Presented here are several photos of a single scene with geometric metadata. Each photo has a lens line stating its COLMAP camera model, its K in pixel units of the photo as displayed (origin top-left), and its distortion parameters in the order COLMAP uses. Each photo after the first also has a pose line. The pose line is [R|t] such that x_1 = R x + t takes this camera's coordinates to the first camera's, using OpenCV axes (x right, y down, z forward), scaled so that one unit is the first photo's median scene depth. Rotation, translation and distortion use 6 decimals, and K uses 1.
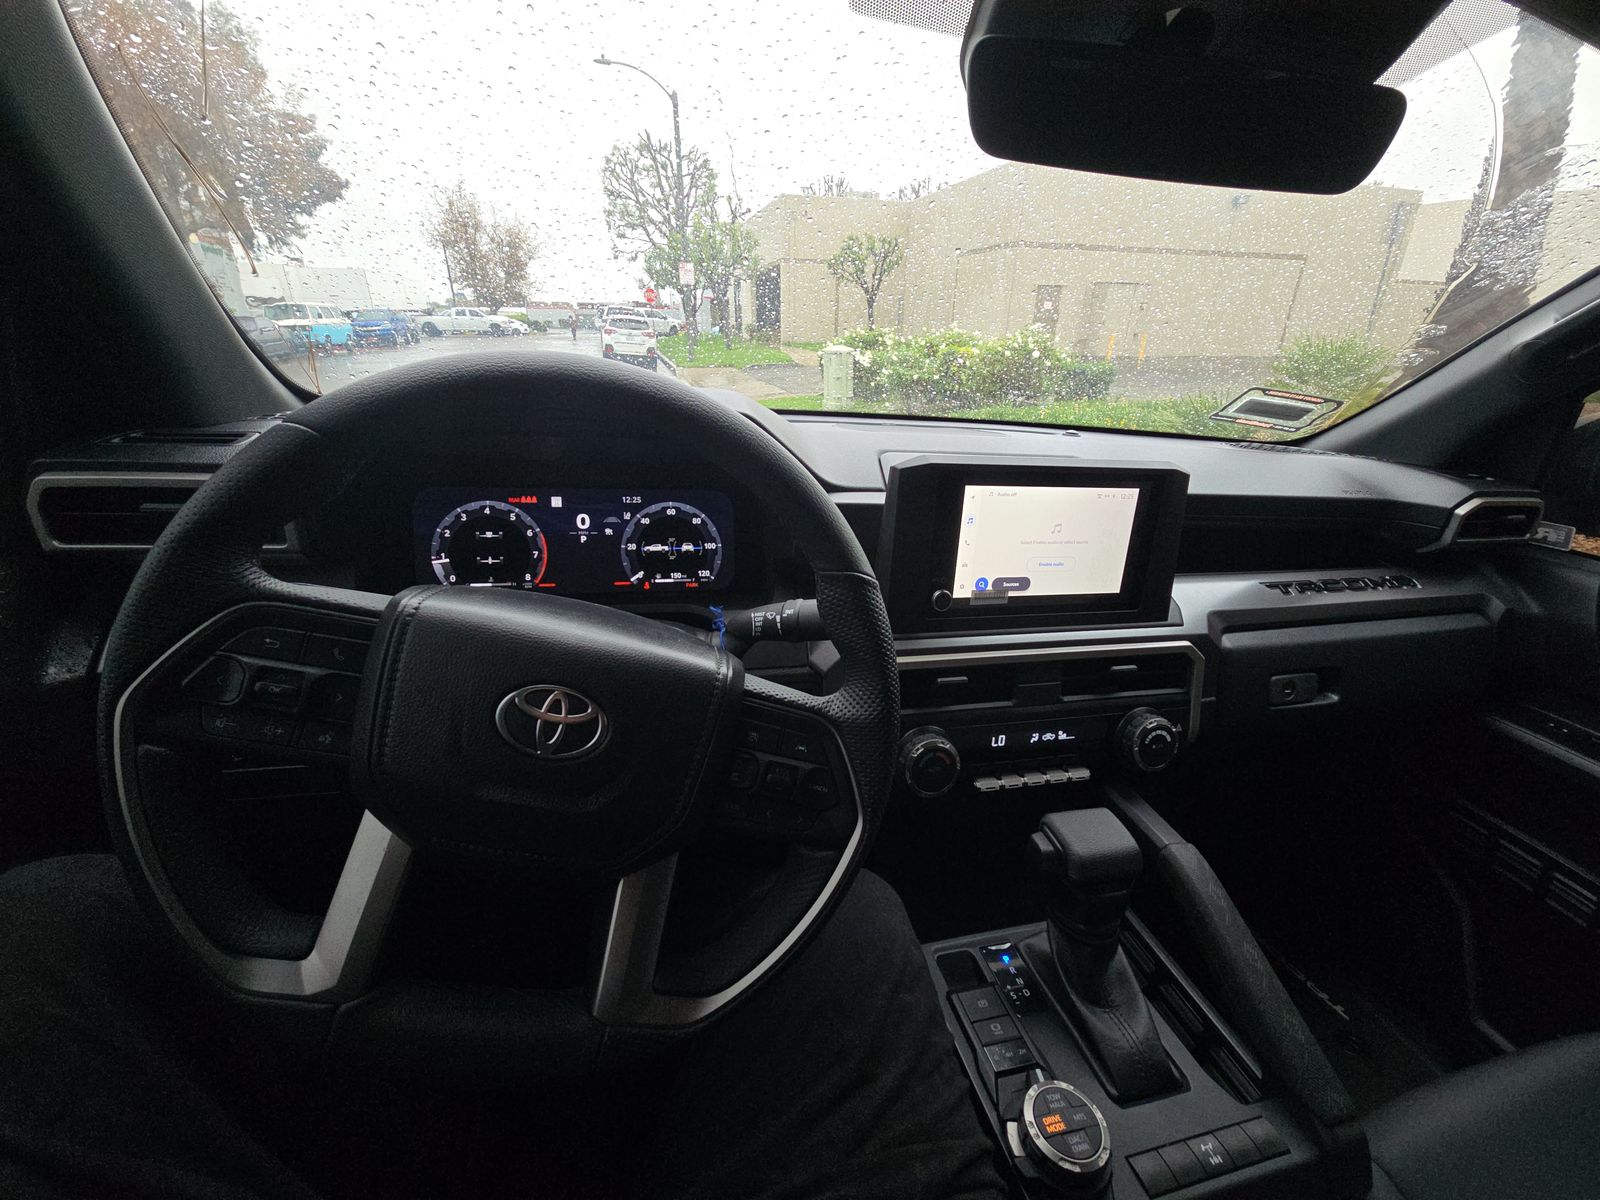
lens RADIAL K [[642.7, 0, 806.9], [0, 642.7, 605.2], [0, 0, 1]] dist [-0.000557, -0.000481]
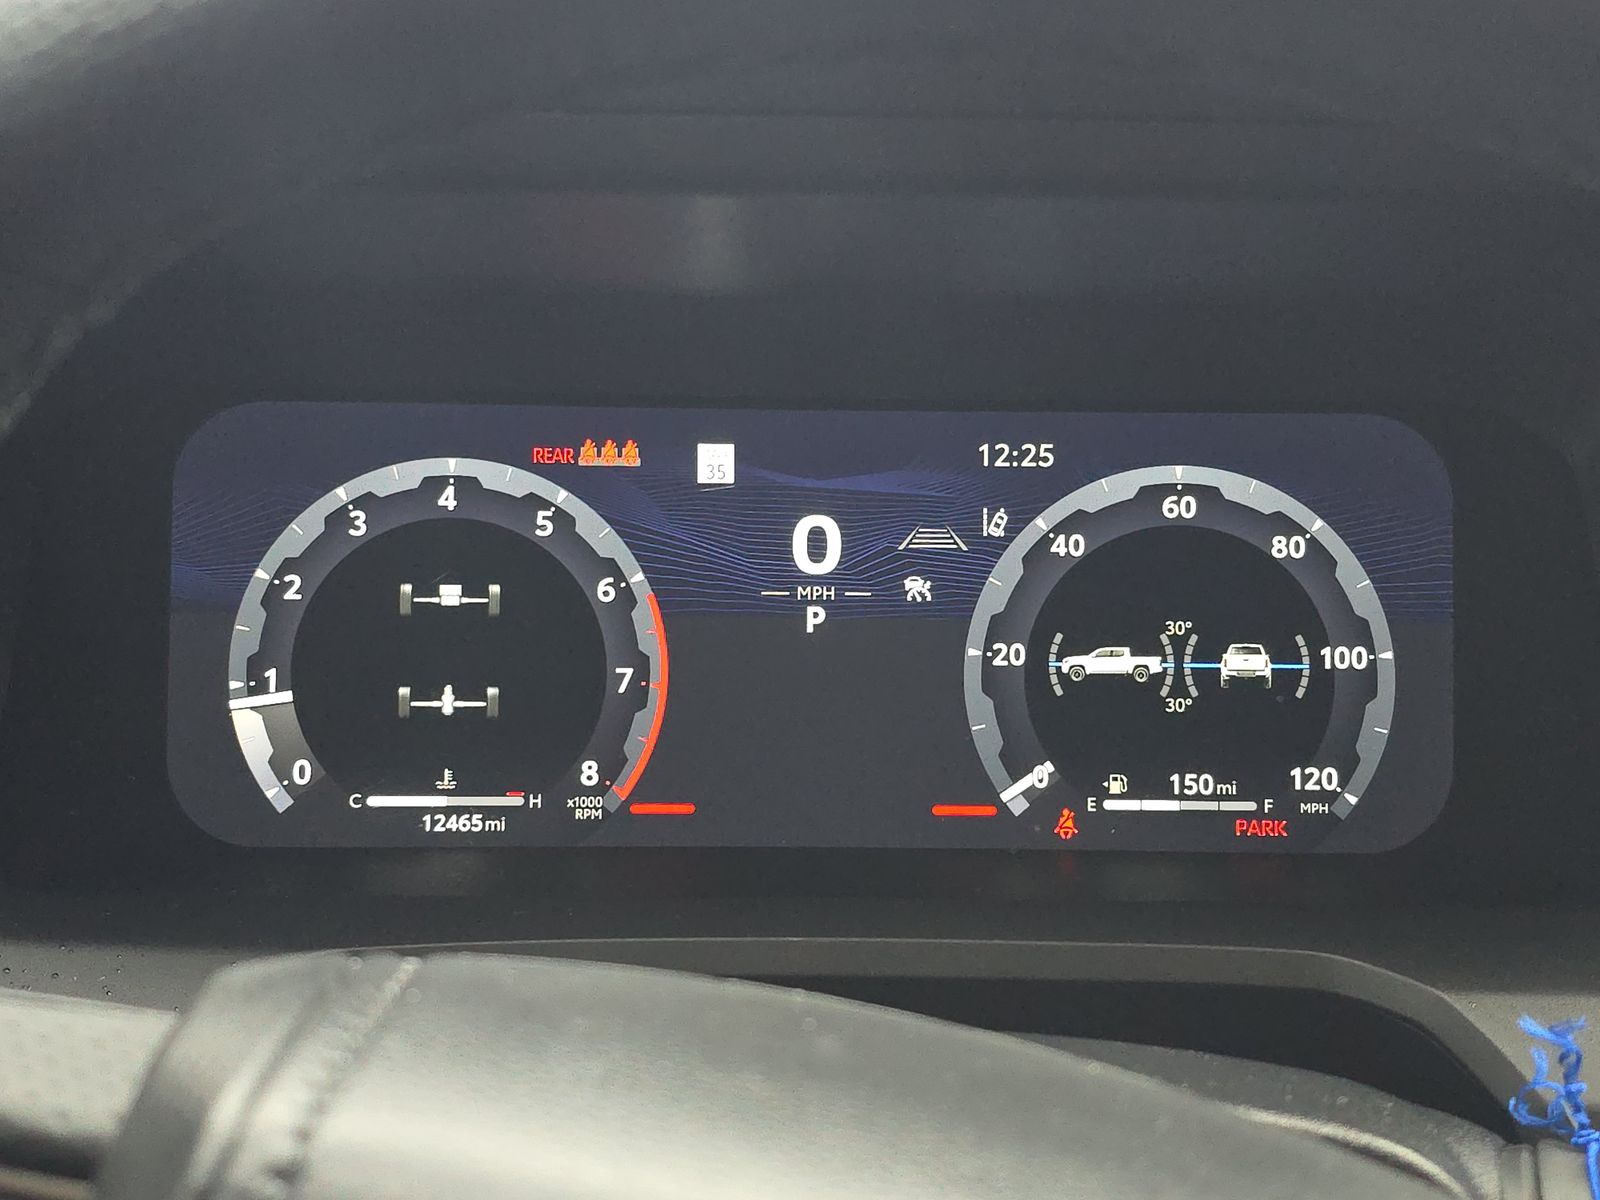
lens RADIAL K [[1076.8, 0, 805.2], [0, 1076.8, 596.1], [0, 0, 1]] dist [0.042825, -0.033608]
pose [[0.970839, 0.026911, -0.238219, -0.262696], [-0.041221, 0.997619, -0.055296, -0.091364], [0.236164, 0.063504, 0.969636, 0.626792]]
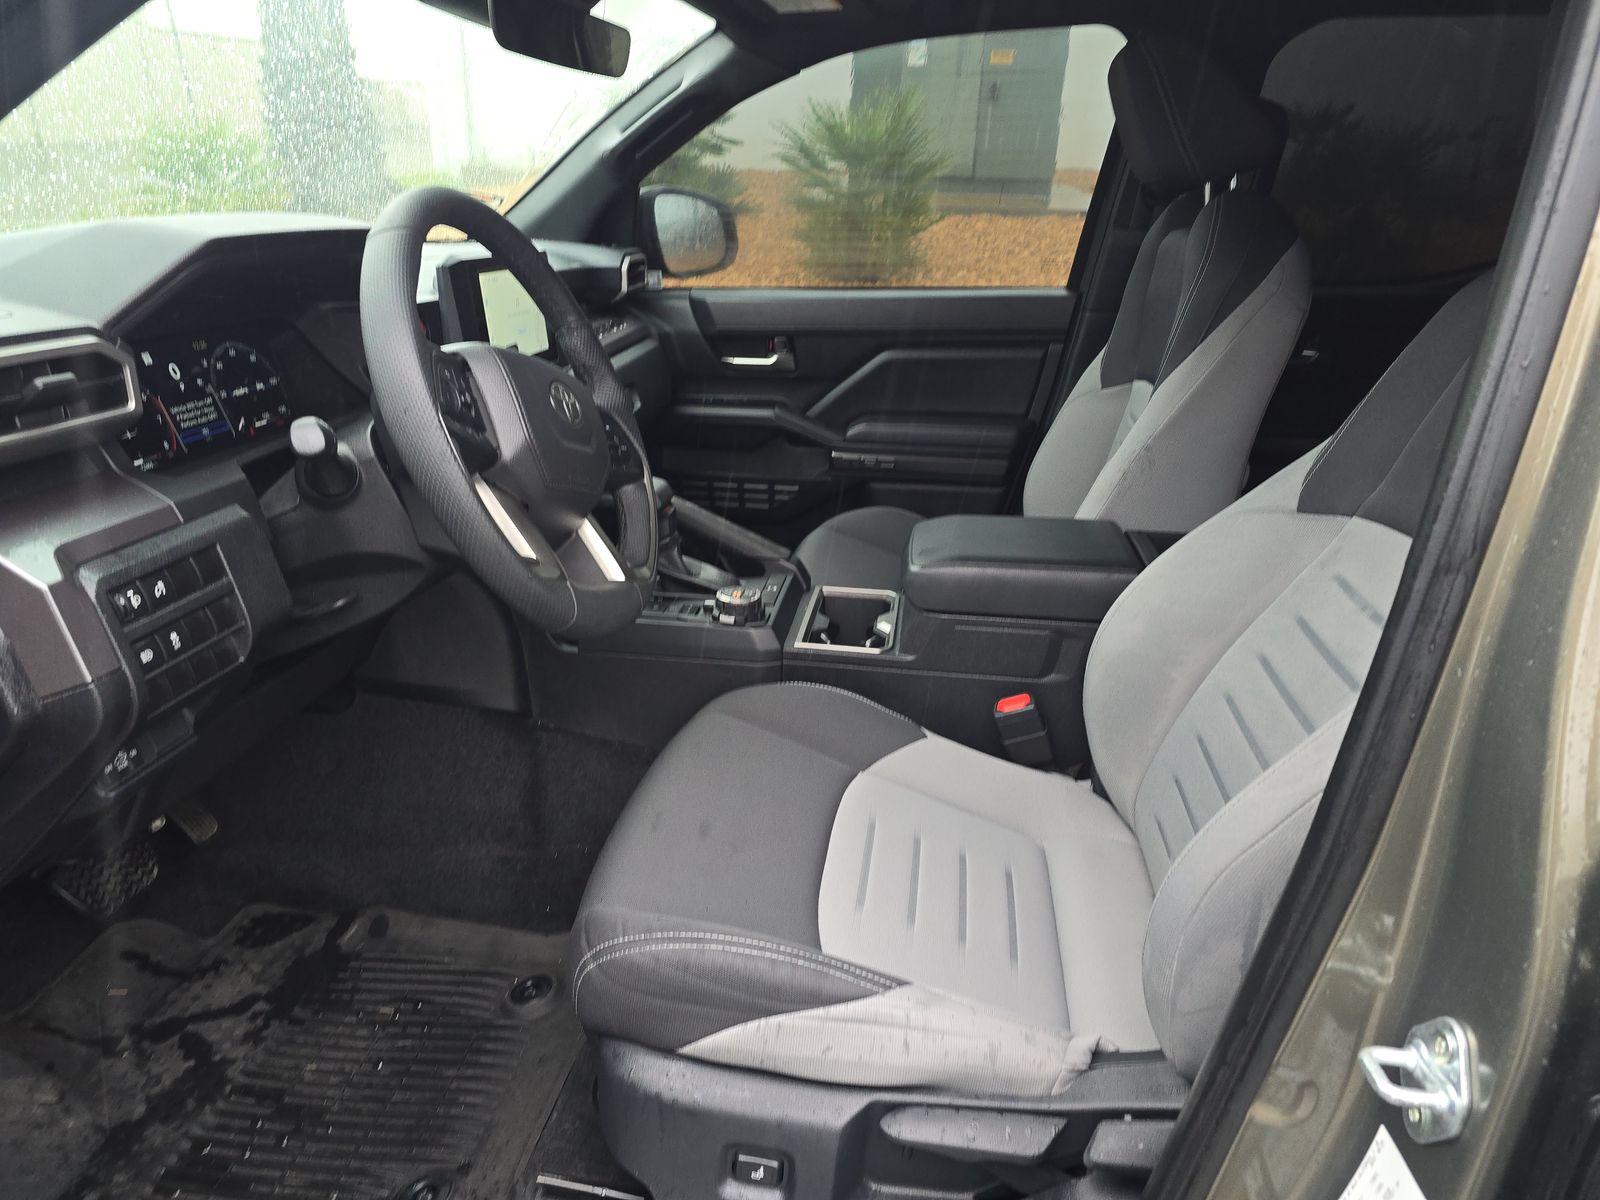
lens RADIAL K [[1076.8, 0, 805.2], [0, 1076.8, 596.1], [0, 0, 1]] dist [0.042825, -0.033608]
pose [[0.375237, -0.374830, 0.847762, -1.466319], [0.353964, 0.903225, 0.242681, 0.093406], [-0.856684, 0.209015, 0.471600, -0.426028]]
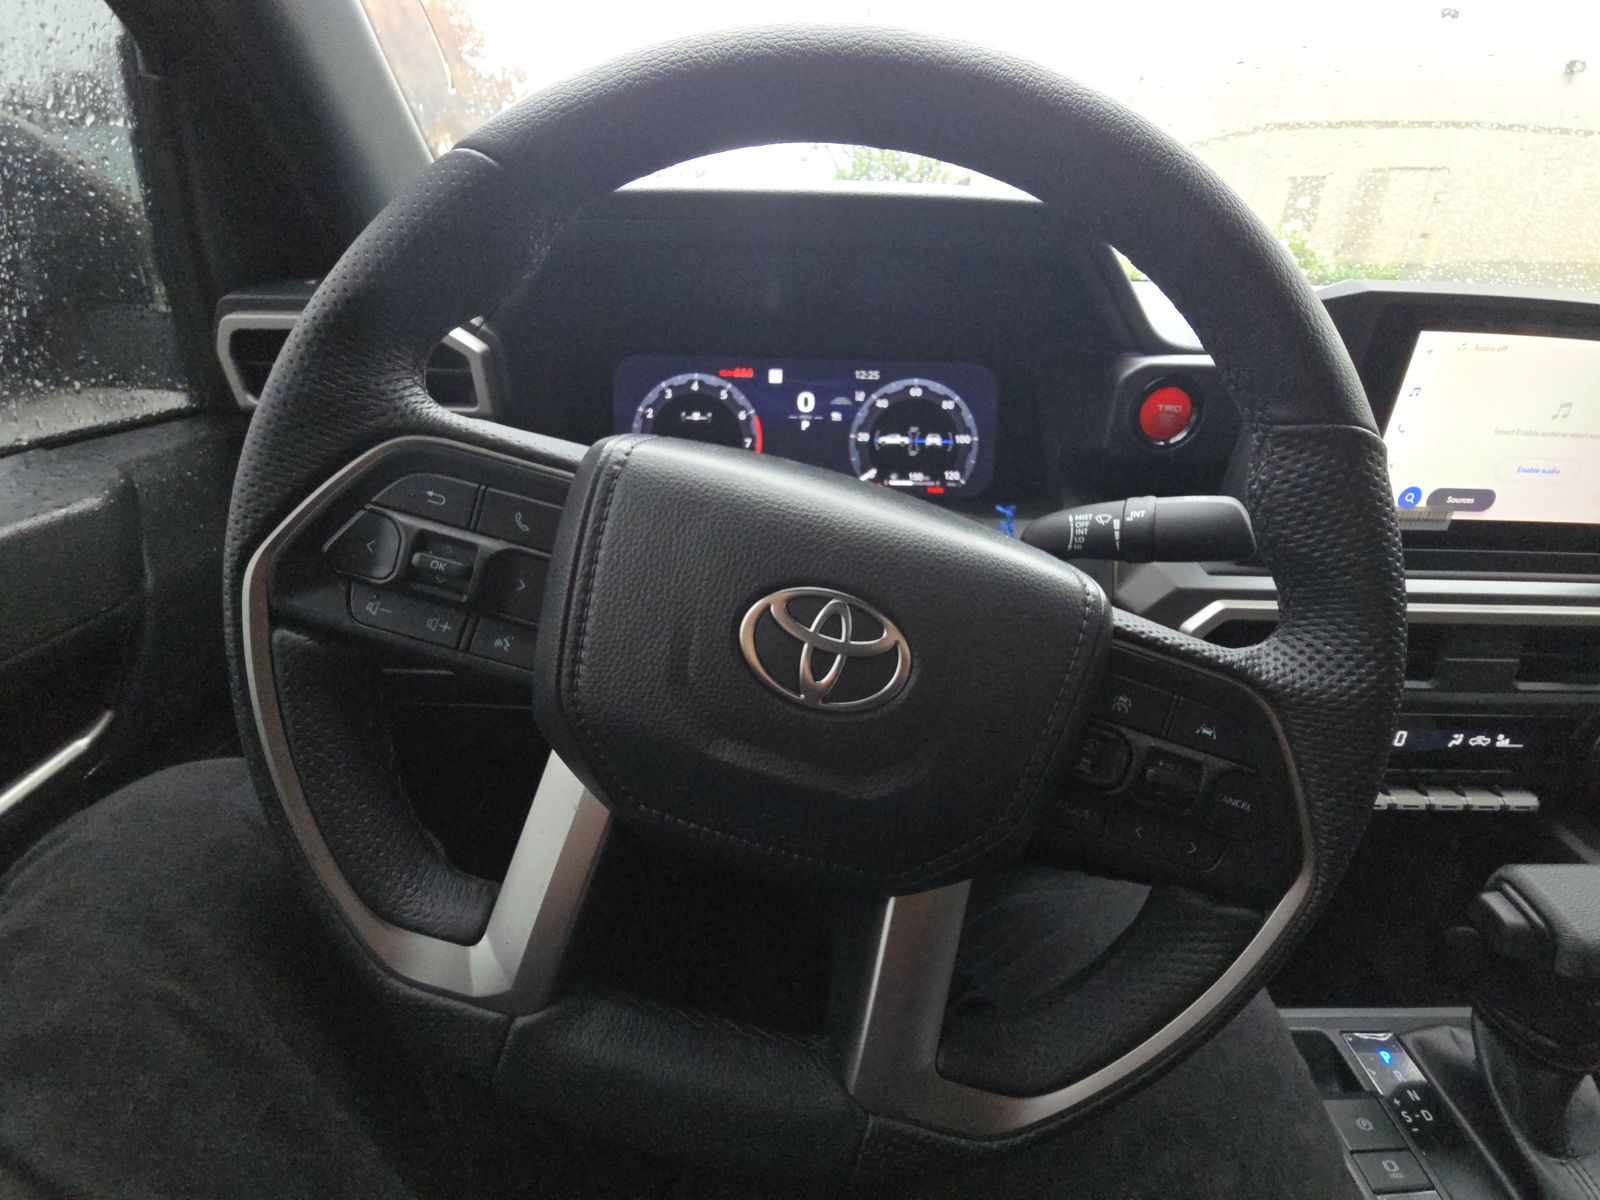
lens RADIAL K [[642.7, 0, 806.9], [0, 642.7, 605.2], [0, 0, 1]] dist [-0.000557, -0.000481]
pose [[0.969442, 0.074359, -0.233780, -0.147391], [-0.054041, 0.994277, 0.092155, 0.045880], [0.239295, -0.076705, 0.967912, 0.221433]]
